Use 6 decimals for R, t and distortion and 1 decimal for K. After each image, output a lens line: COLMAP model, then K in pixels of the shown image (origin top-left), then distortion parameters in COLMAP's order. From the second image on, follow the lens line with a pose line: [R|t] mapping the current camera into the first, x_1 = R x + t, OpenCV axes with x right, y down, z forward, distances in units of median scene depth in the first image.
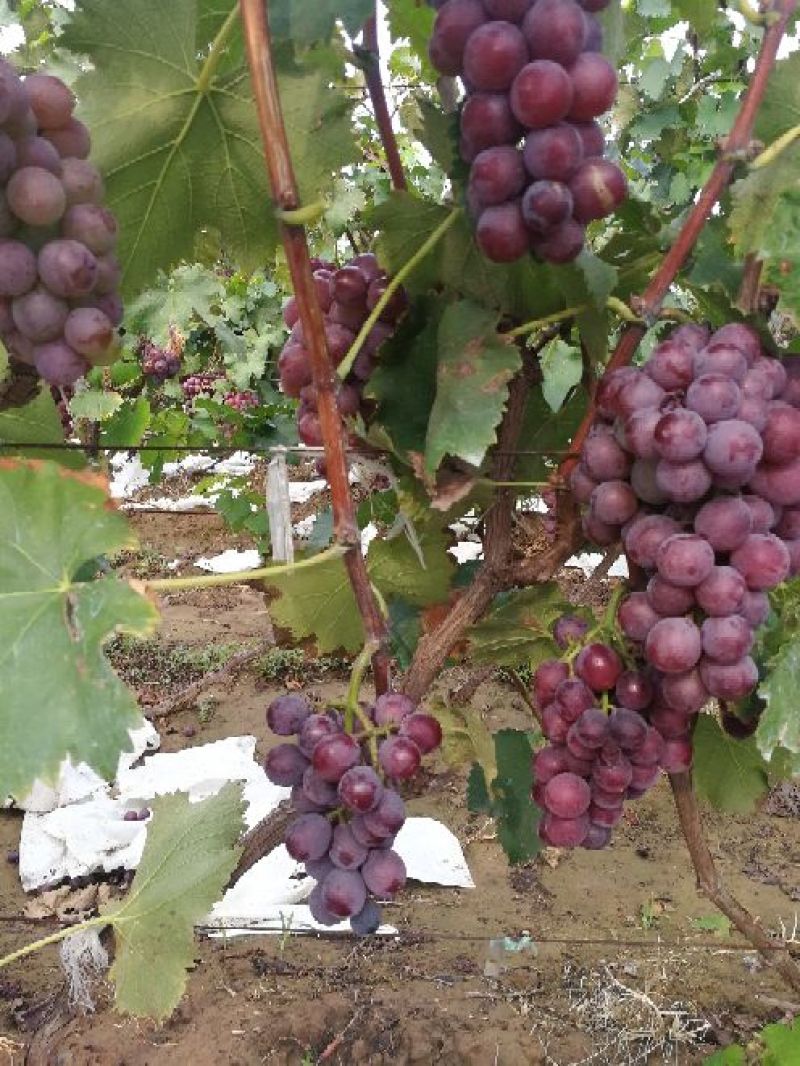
lens RADIAL K [[829.0, 0, 401.5], [0, 829.0, 519.0], [0, 0, 1]] dist [-0.003852, -0.009554]
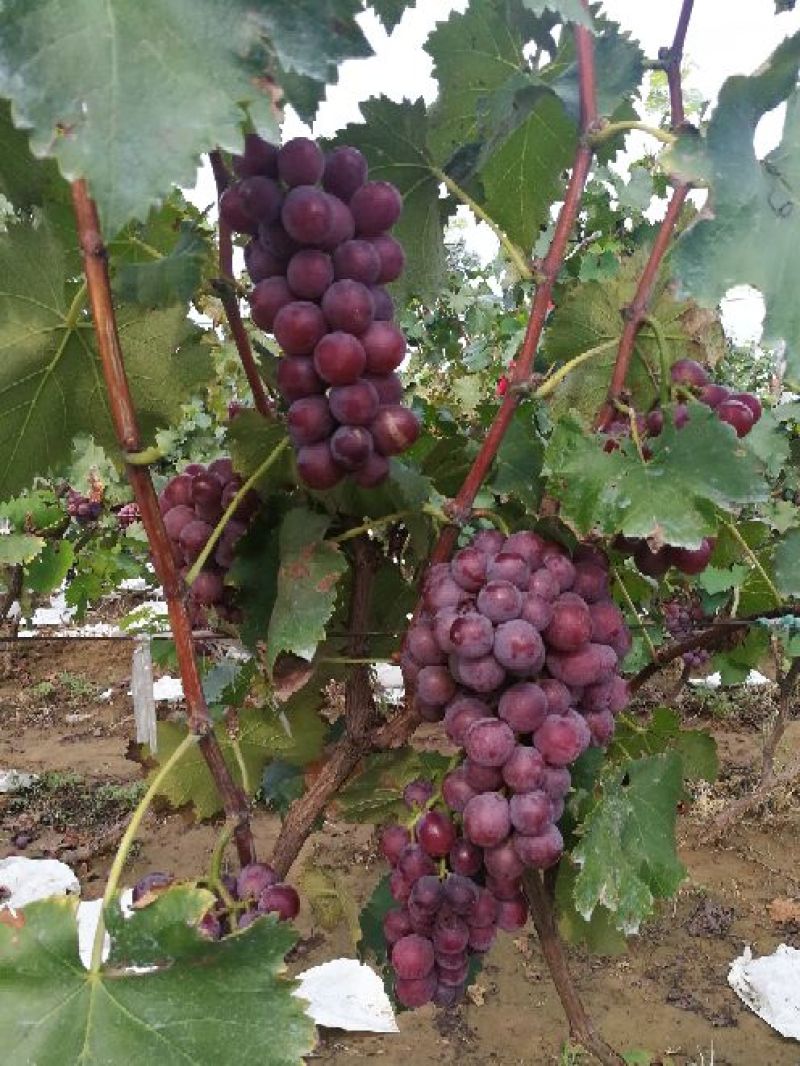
lens RADIAL K [[829.0, 0, 401.5], [0, 829.0, 519.0], [0, 0, 1]] dist [-0.003852, -0.009554]
pose [[0.998012, -0.027997, 0.056470, 0.146694], [0.034818, 0.991711, -0.123677, -0.101347], [-0.052540, 0.125397, 0.990714, -0.126046]]
